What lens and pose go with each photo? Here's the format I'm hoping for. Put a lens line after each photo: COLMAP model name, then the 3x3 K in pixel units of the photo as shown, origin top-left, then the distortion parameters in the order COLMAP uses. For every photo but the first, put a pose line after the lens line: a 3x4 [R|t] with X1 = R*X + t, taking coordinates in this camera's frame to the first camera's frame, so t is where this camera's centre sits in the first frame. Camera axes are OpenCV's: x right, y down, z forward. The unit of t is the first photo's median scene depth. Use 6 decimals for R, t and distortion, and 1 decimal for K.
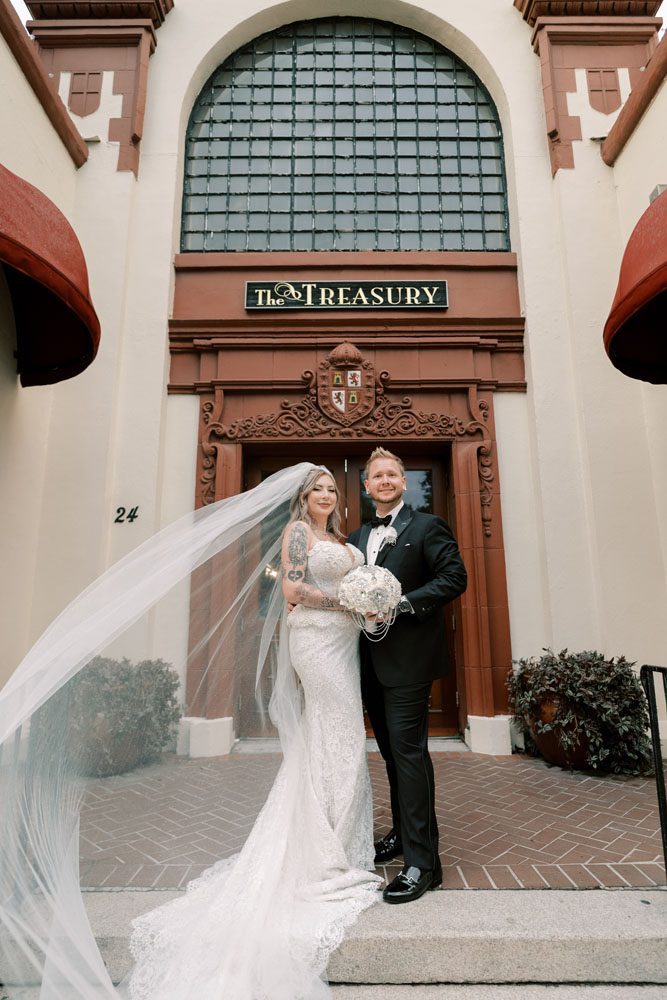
lens RADIAL K [[584.2, 0, 338.4], [0, 584.2, 503.2], [0, 0, 1]] dist [-0.000390, 0.001992]
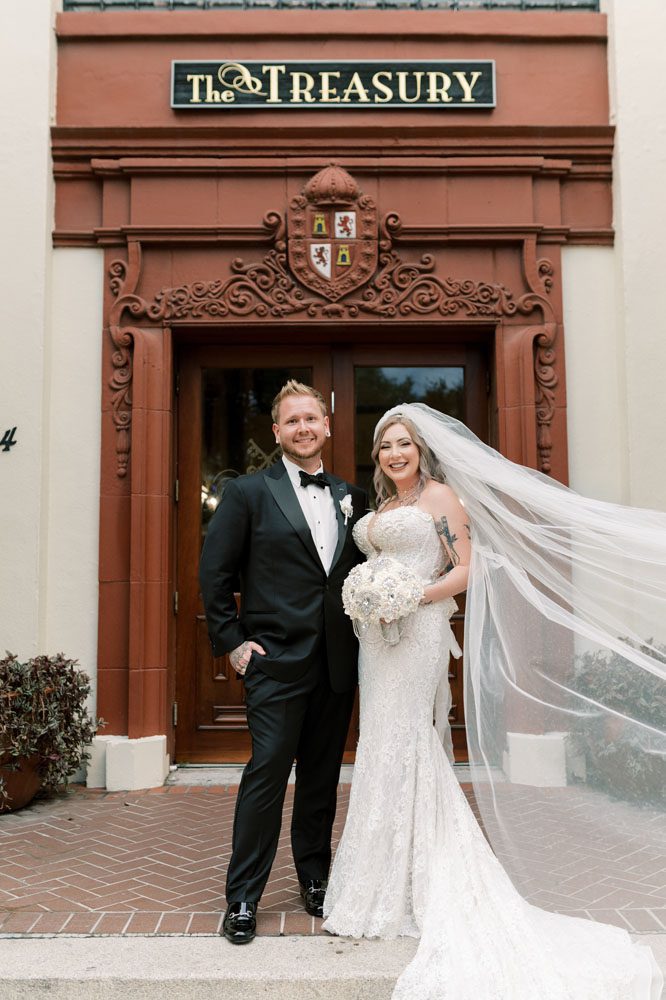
lens RADIAL K [[1024.9, 0, 333.0], [0, 1024.9, 500.0], [0, 0, 1]] dist [-0.011605, 0.000105]
pose [[0.999871, 0.001177, 0.015999, -0.003962], [-0.003187, 0.992000, 0.126201, -0.054954], [-0.015723, -0.126236, 0.991876, -0.146562]]
